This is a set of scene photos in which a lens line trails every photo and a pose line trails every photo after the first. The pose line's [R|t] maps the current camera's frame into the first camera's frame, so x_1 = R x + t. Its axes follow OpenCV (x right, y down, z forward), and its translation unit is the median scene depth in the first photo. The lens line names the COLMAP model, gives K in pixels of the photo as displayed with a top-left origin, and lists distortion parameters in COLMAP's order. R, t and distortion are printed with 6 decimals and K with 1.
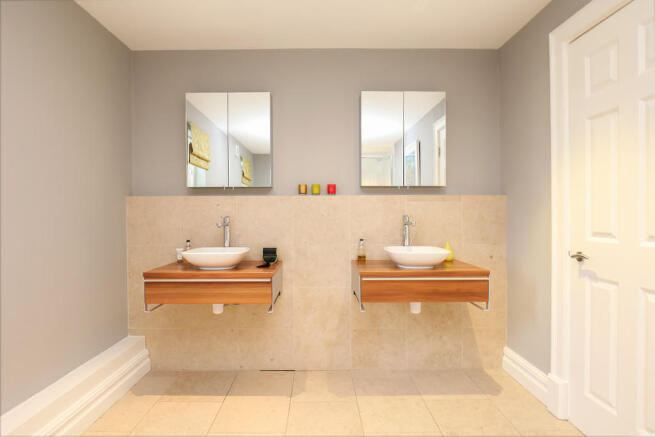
lens RADIAL K [[351.8, 0, 325.7], [0, 351.8, 219.1], [0, 0, 1]] dist [-0.022148, -0.000883]
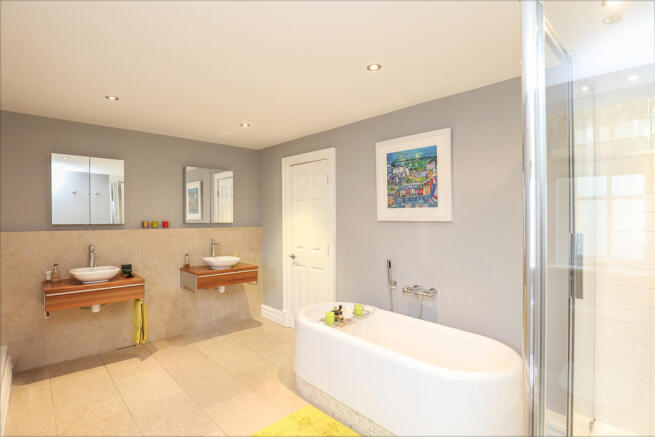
lens RADIAL K [[329.0, 0, 327.1], [0, 329.0, 214.9], [0, 0, 1]] dist [-0.023615, -0.000826]
pose [[0.741512, 0.006828, 0.670904, -0.462080], [0.009089, 0.999754, -0.020221, -0.097591], [-0.670878, 0.021092, 0.741268, -0.631198]]
